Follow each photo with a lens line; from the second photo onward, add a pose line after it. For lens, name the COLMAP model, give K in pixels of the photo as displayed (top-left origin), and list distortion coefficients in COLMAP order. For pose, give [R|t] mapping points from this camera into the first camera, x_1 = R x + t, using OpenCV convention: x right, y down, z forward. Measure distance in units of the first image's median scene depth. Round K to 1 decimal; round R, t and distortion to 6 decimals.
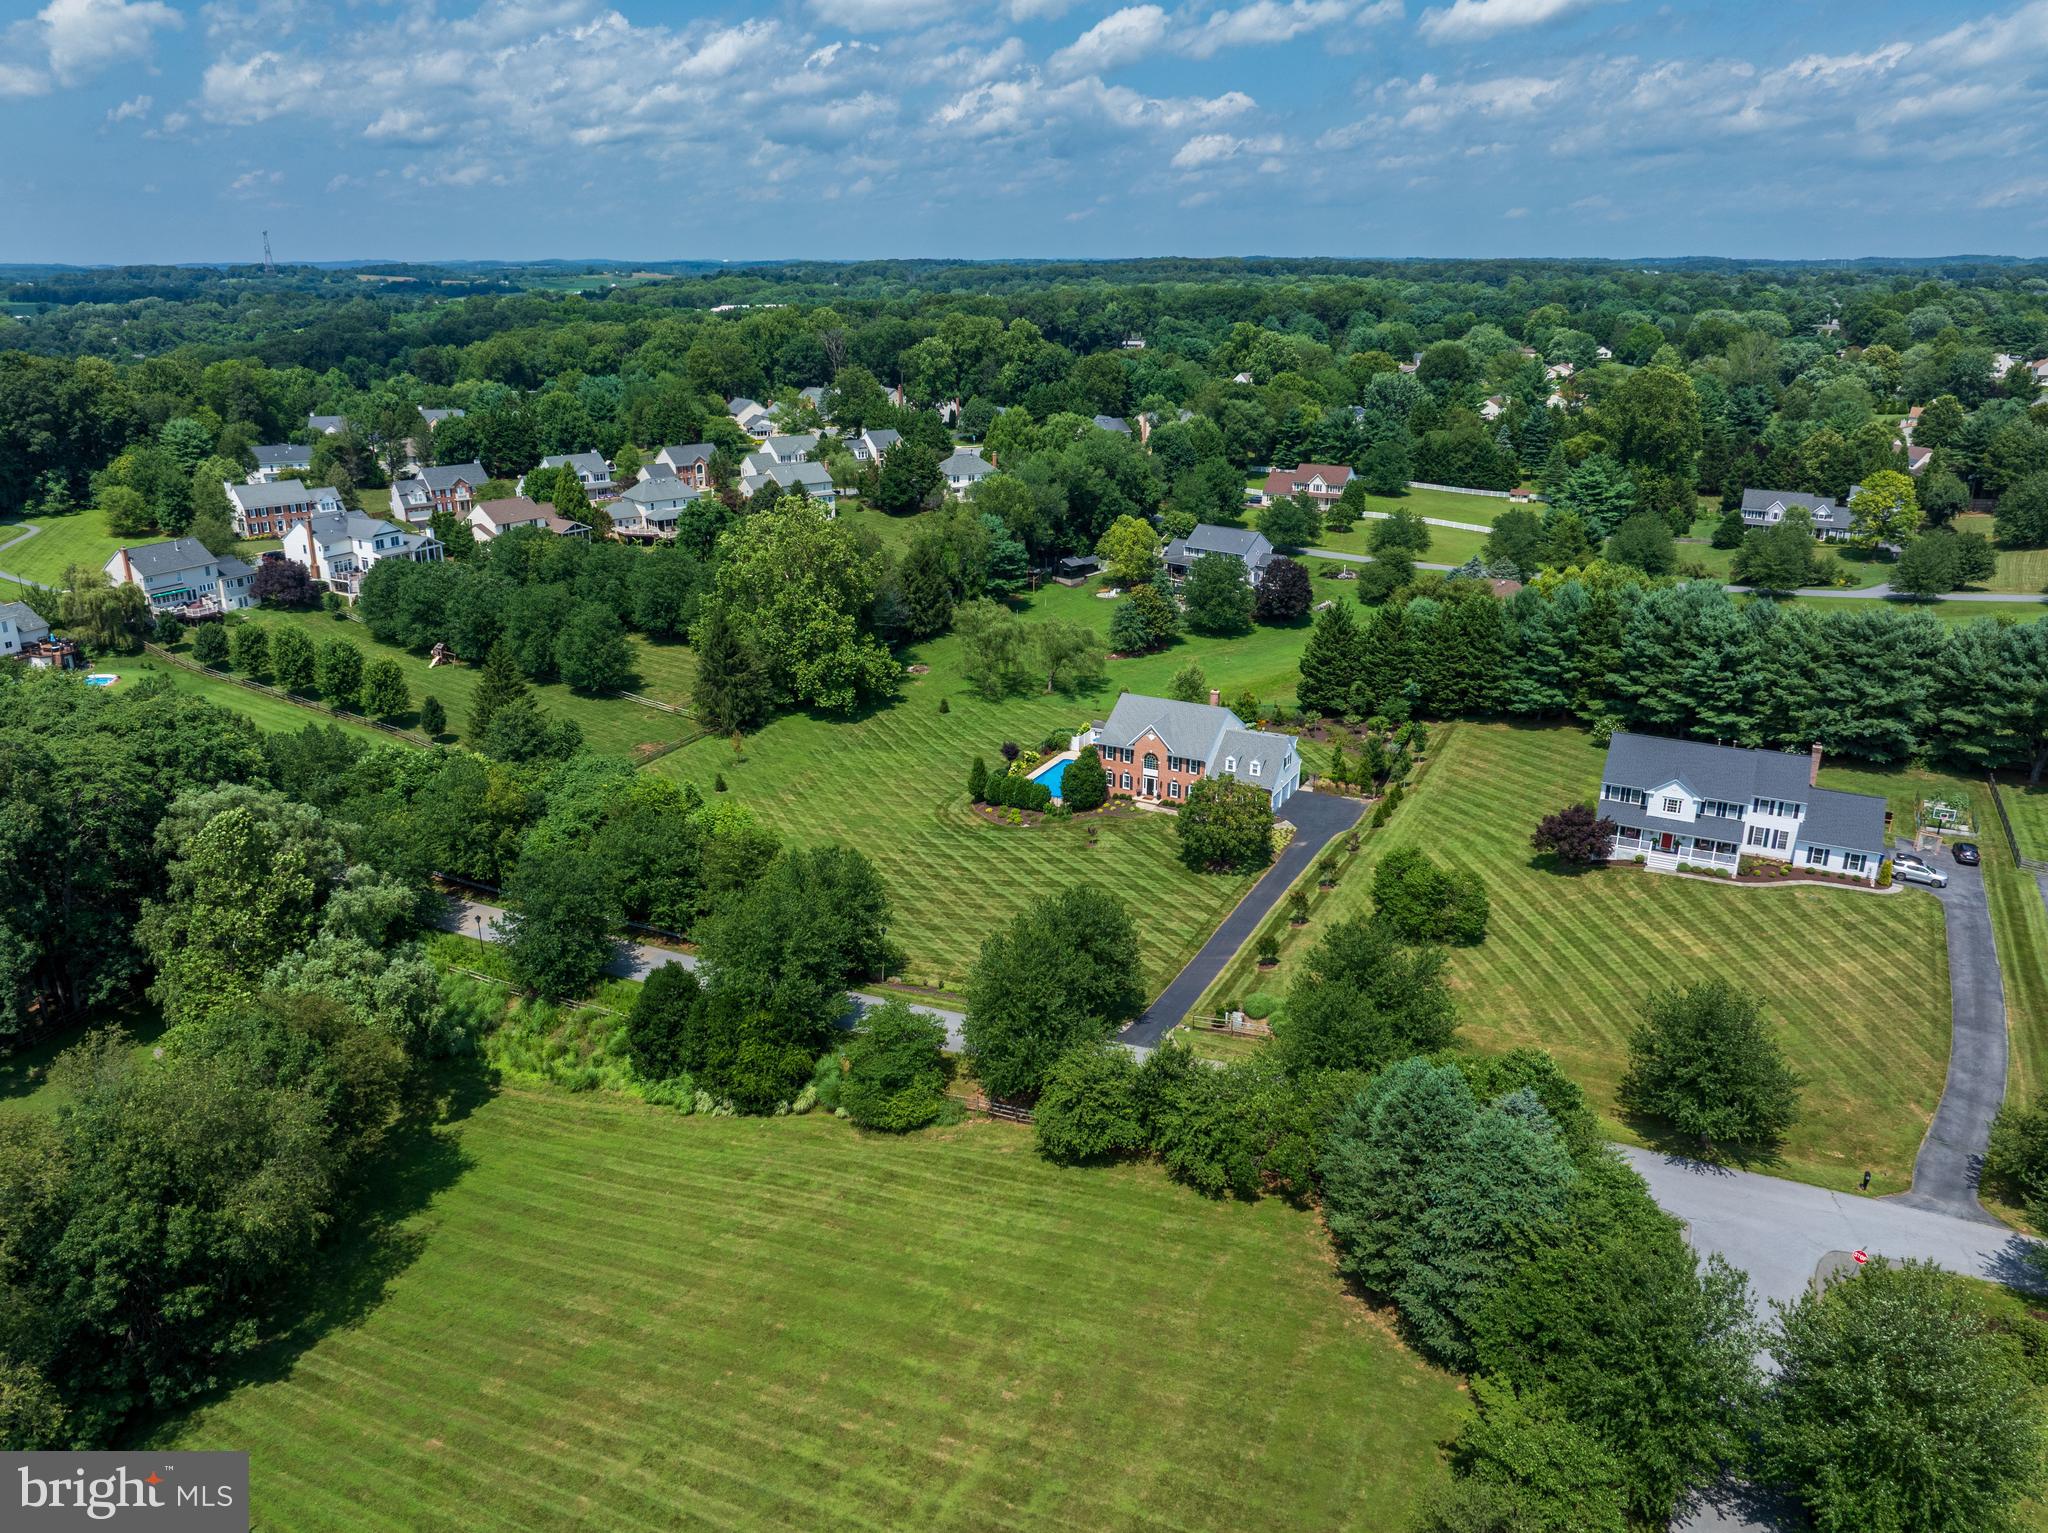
lens RADIAL K [[1439.7, 0, 1017.2], [0, 1439.7, 761.2], [0, 0, 1]] dist [-0.029167, -0.002174]
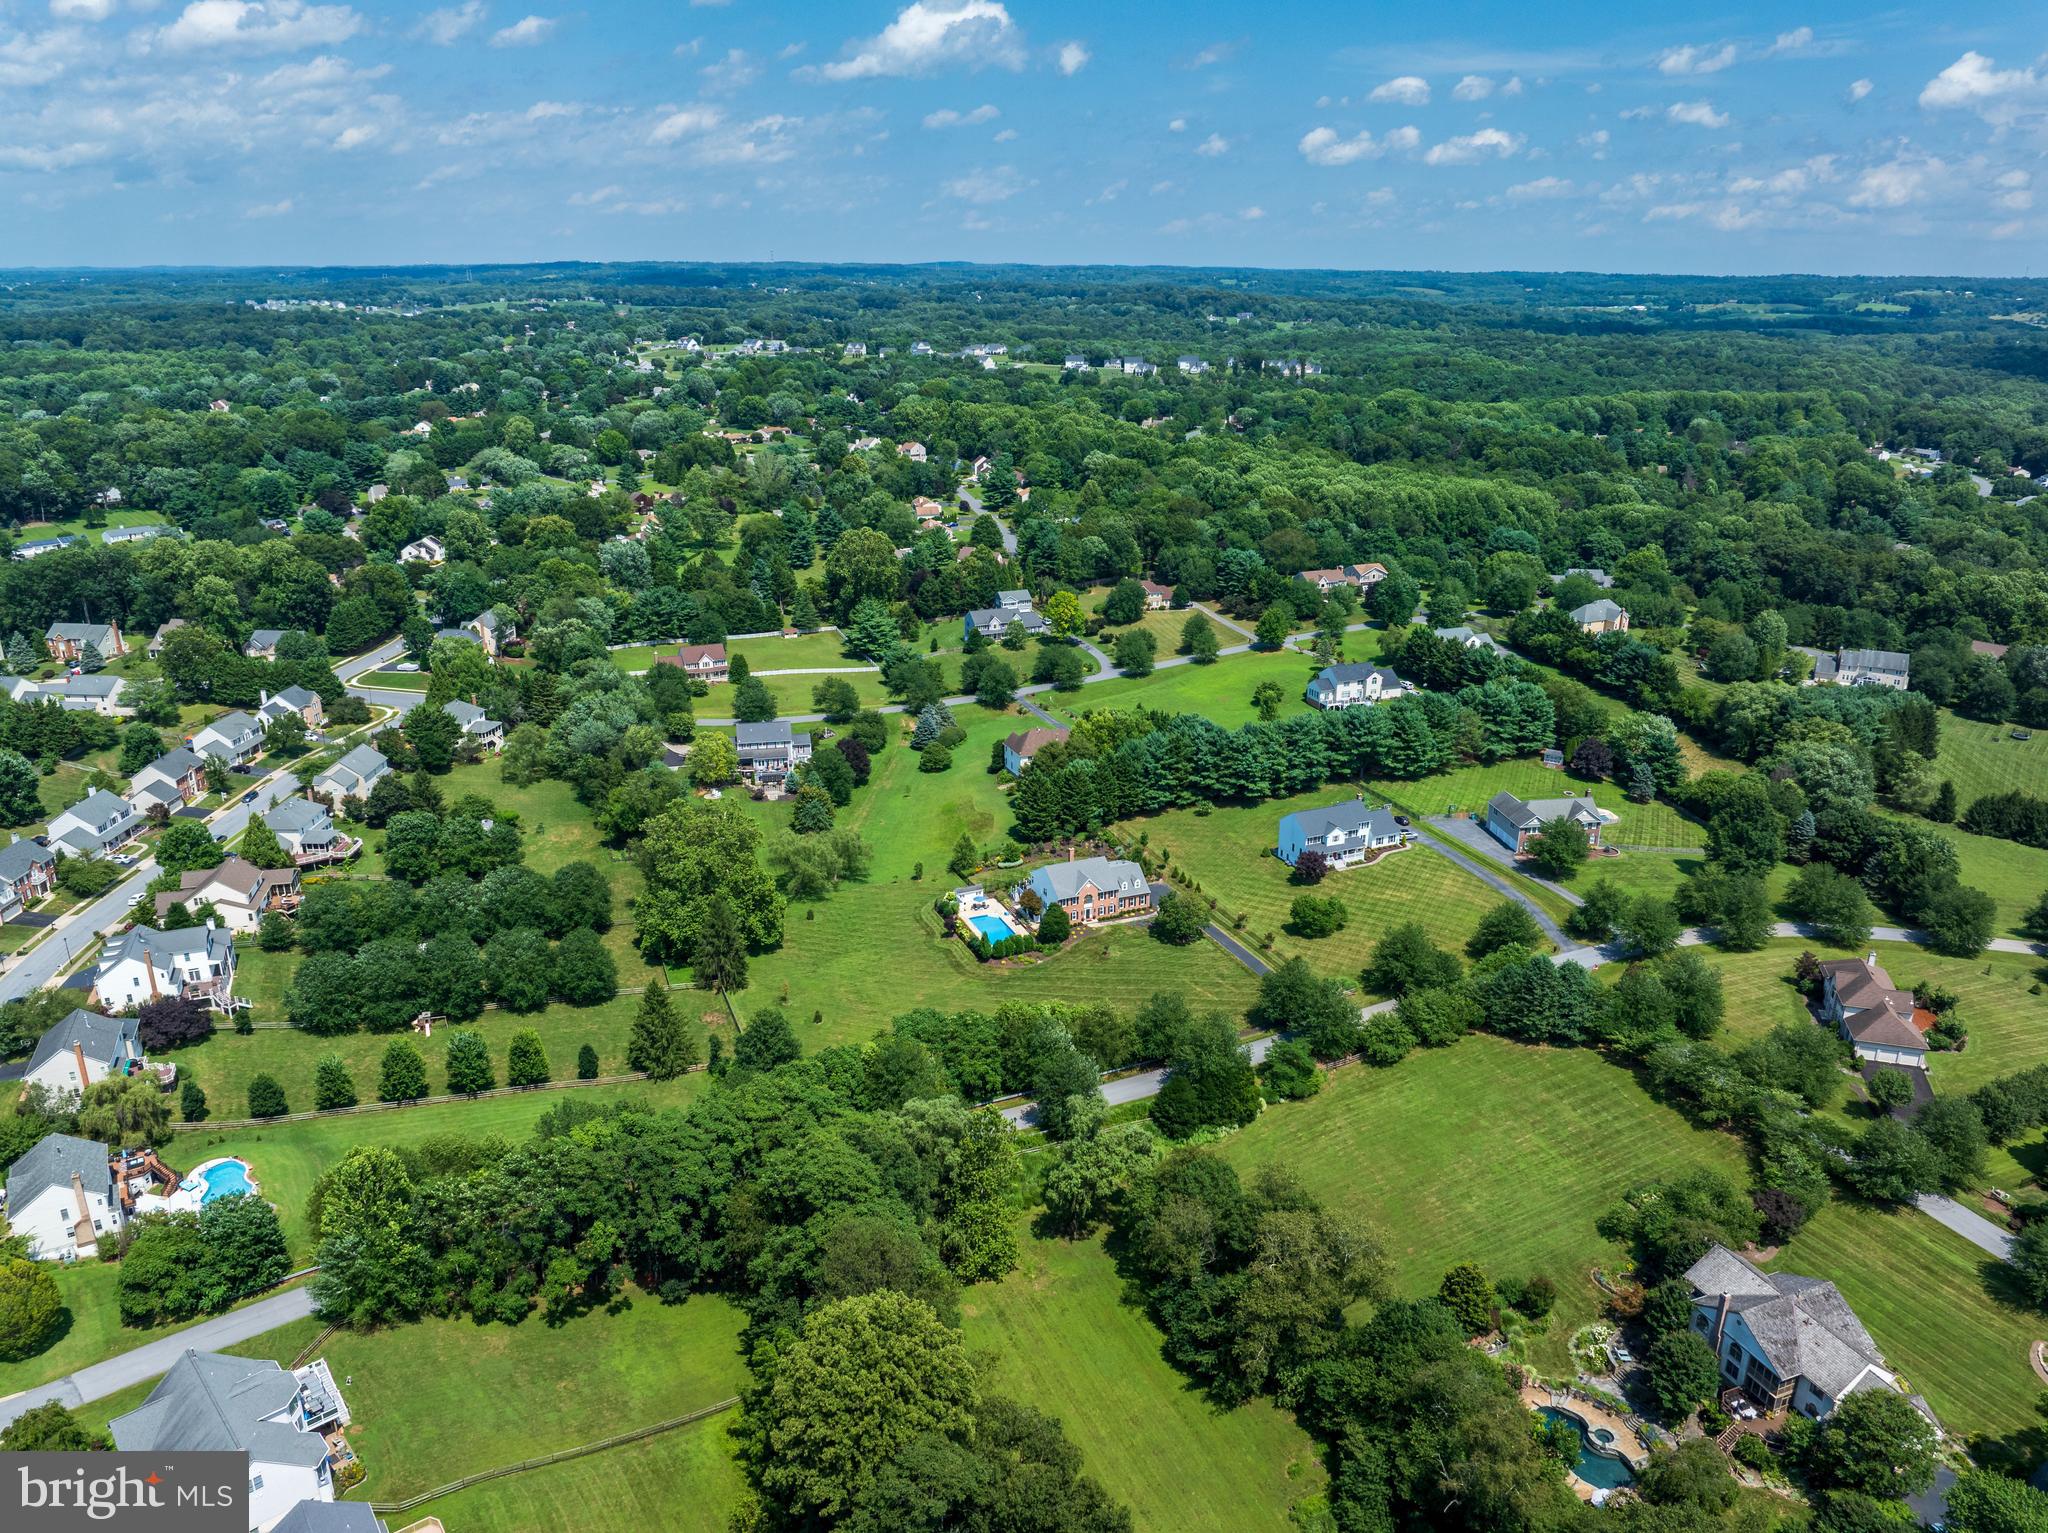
lens RADIAL K [[1431.3, 0, 1033.2], [0, 1431.3, 760.9], [0, 0, 1]] dist [-0.049103, 0.049939]
pose [[0.642169, -0.252783, 0.723685, -1.143977], [0.254903, 0.960758, 0.109401, -0.362316], [-0.722941, 0.114216, 0.681404, -0.138383]]
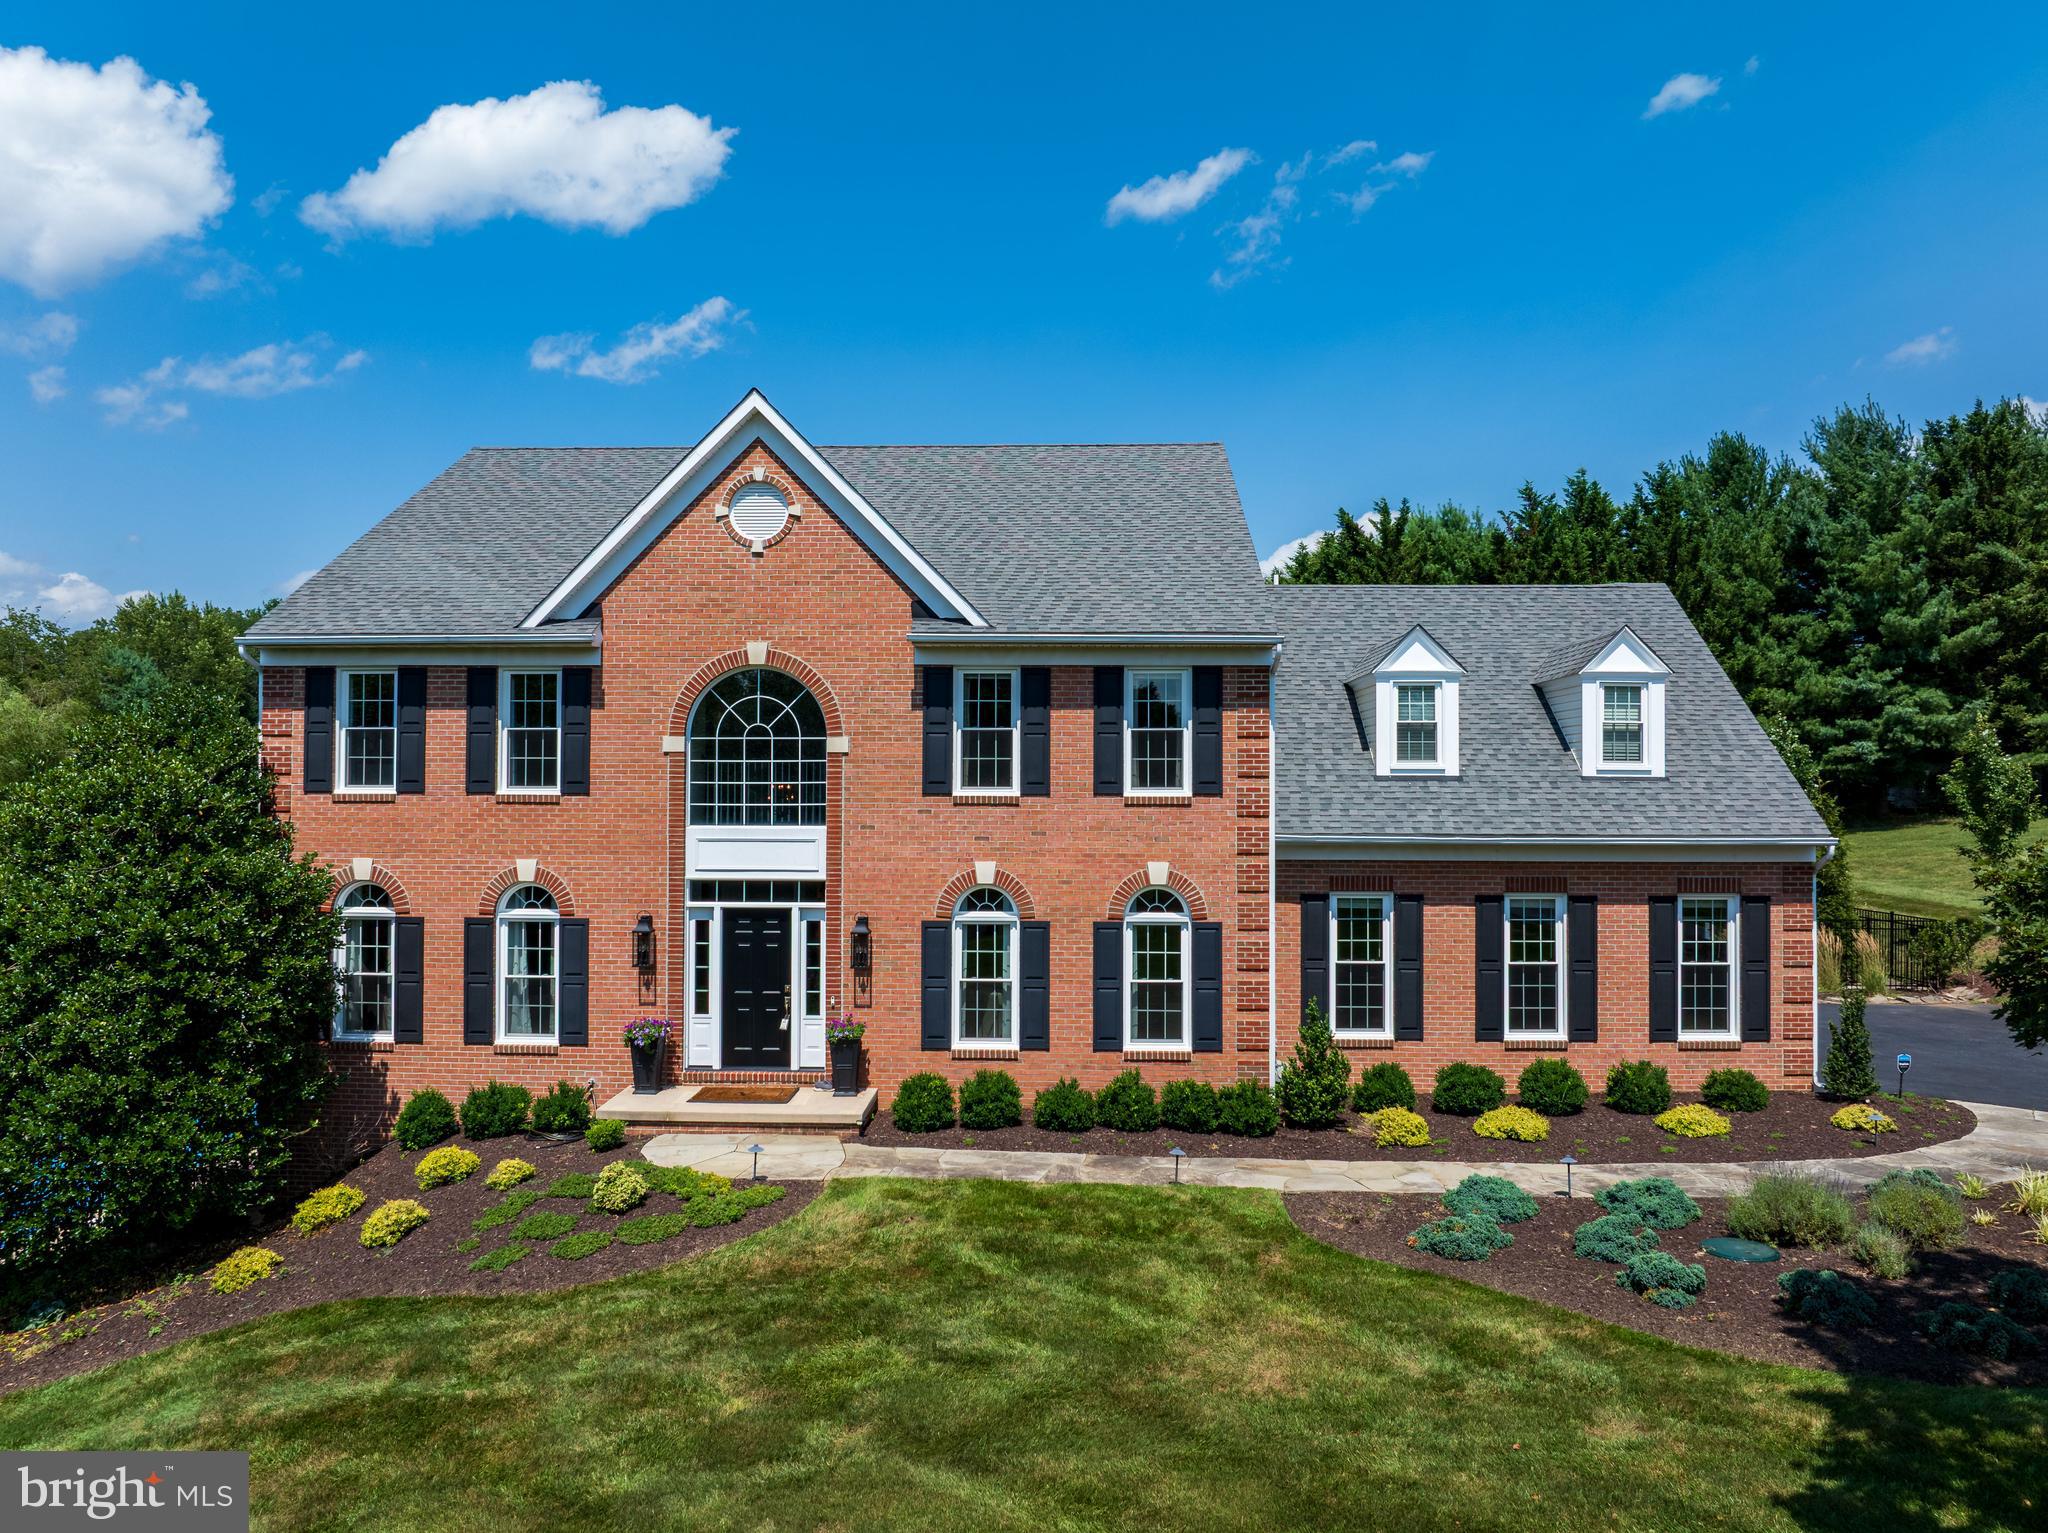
lens RADIAL K [[1450.4, 0, 1028.5], [0, 1450.4, 756.4], [0, 0, 1]] dist [-0.006715, -0.087626]
pose [[0.900054, 0.014879, 0.435525, 0.062383], [0.139890, 0.936659, -0.321094, 0.040081], [-0.412716, 0.349928, 0.840961, 0.892850]]
